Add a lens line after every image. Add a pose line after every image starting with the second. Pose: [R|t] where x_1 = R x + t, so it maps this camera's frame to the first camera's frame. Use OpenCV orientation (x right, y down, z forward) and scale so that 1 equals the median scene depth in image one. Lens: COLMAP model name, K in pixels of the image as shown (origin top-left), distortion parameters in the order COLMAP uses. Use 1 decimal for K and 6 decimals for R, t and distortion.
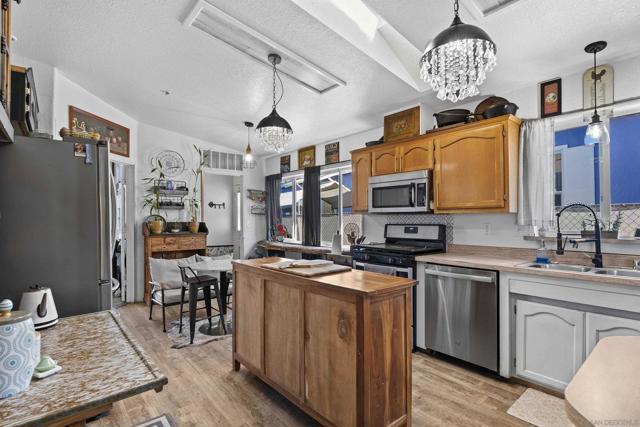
lens RADIAL K [[308.5, 0, 315.9], [0, 308.5, 217.5], [0, 0, 1]] dist [-0.002916, -0.001338]
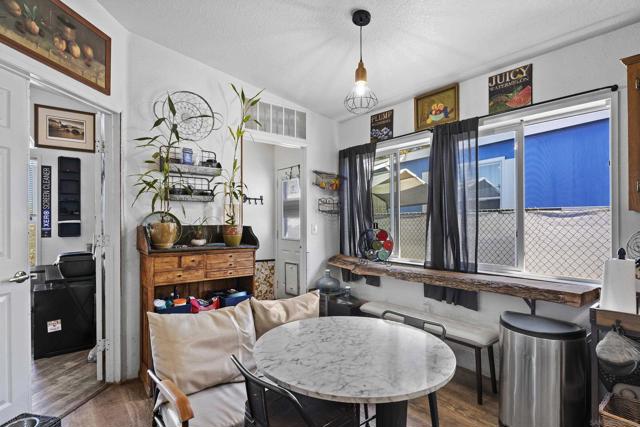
lens RADIAL K [[319.2, 0, 317.0], [0, 319.2, 218.4], [0, 0, 1]] dist [-0.007268, -0.001074]
pose [[0.999778, 0.002441, -0.020921, -0.261866], [-0.002439, 0.999997, 0.000127, 0.002005], [0.020921, -0.000076, 0.999781, 0.495672]]
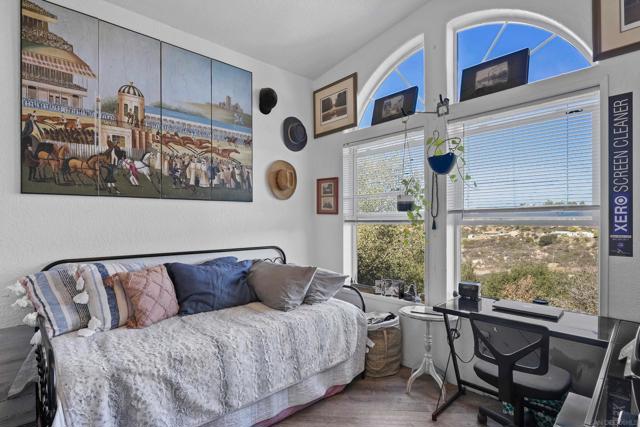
lens RADIAL K [[319.2, 0, 320.4], [0, 319.2, 215.7], [0, 0, 1]] dist [-0.007268, -0.001074]
pose [[0.072650, 0.004102, -0.997349, -0.648092], [0.004585, 0.999980, 0.004447, 0.003457], [0.997347, -0.004896, 0.072629, 0.938679]]
